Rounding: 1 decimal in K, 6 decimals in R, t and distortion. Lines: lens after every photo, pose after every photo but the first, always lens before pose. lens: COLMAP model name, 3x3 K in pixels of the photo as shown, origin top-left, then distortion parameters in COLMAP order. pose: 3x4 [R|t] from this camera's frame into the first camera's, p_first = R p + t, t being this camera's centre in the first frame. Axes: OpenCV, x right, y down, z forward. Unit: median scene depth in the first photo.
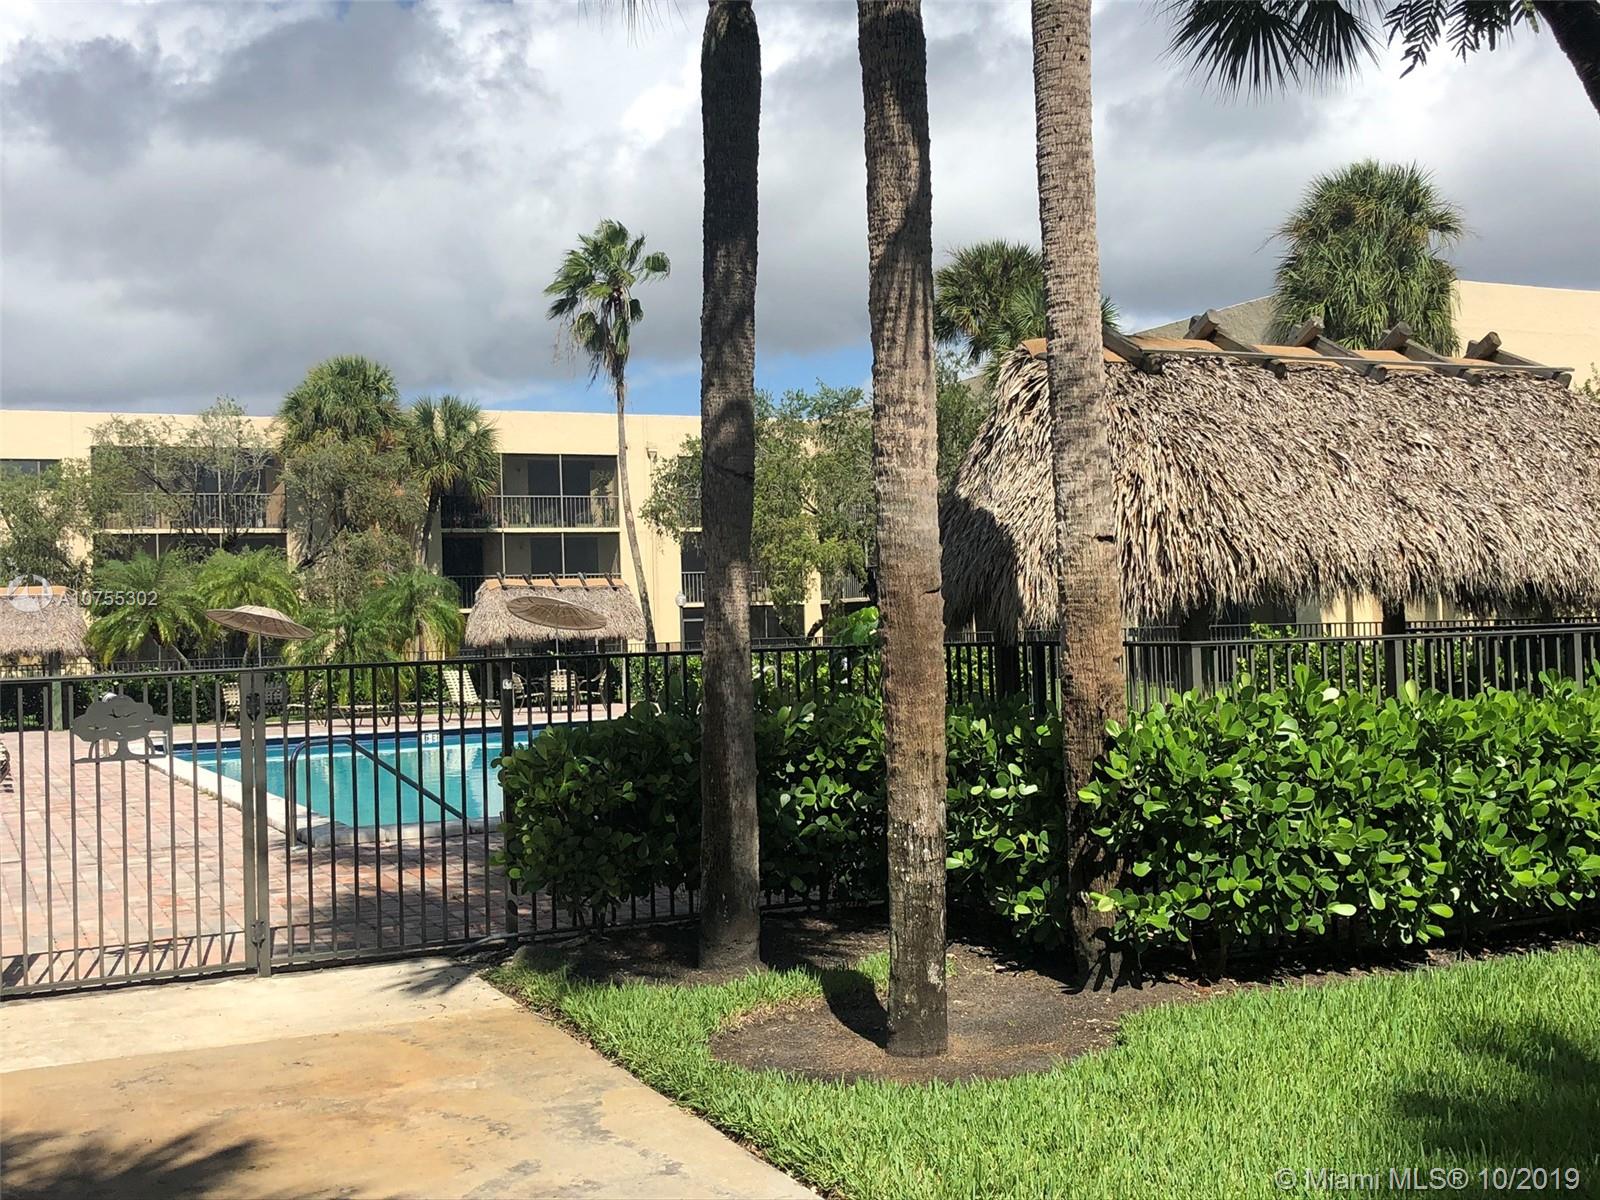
lens RADIAL K [[1756.3, 0, 800.0], [0, 1756.3, 600.0], [0, 0, 1]] dist [0.097901, -0.303953]
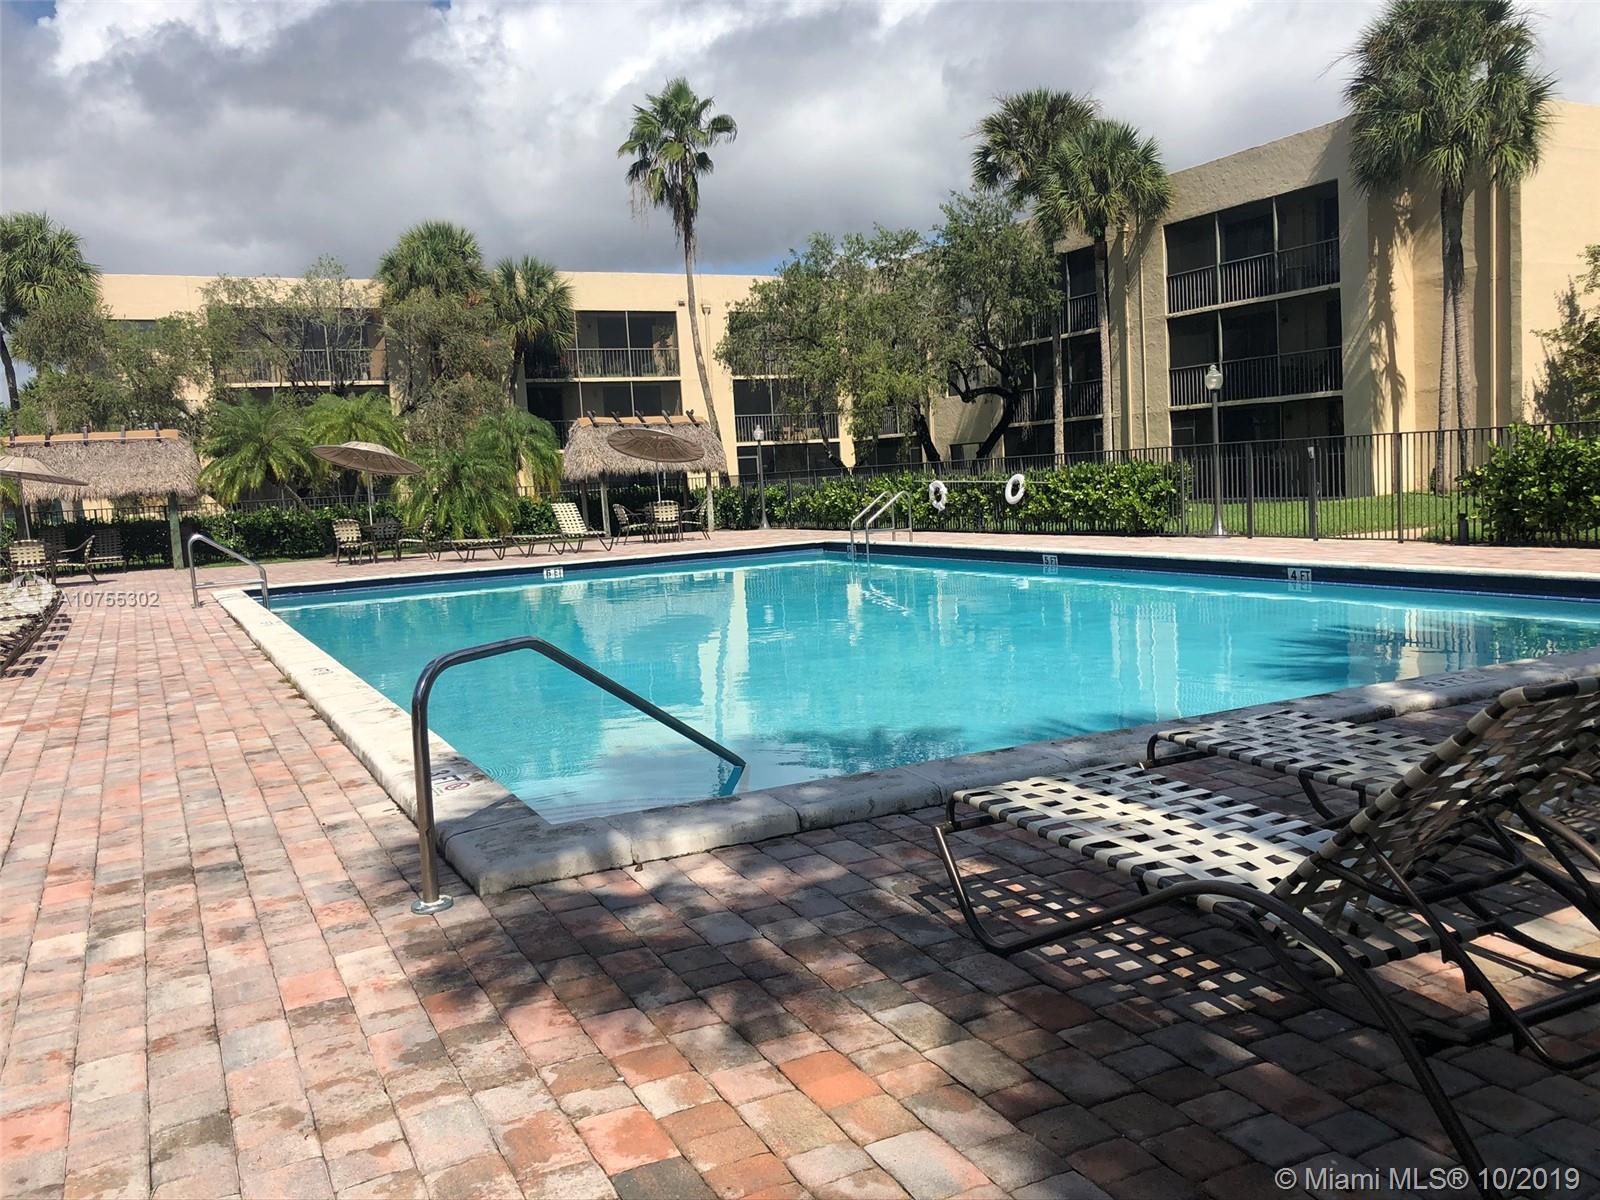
lens RADIAL K [[1329.8, 0, 798.5], [0, 1329.8, 574.8], [0, 0, 1]] dist [0.025148, -0.010742]
pose [[0.999670, -0.023911, 0.009405, -0.046713], [0.022905, 0.995163, 0.095527, 0.007969], [-0.011644, -0.095280, 0.995382, 0.160497]]
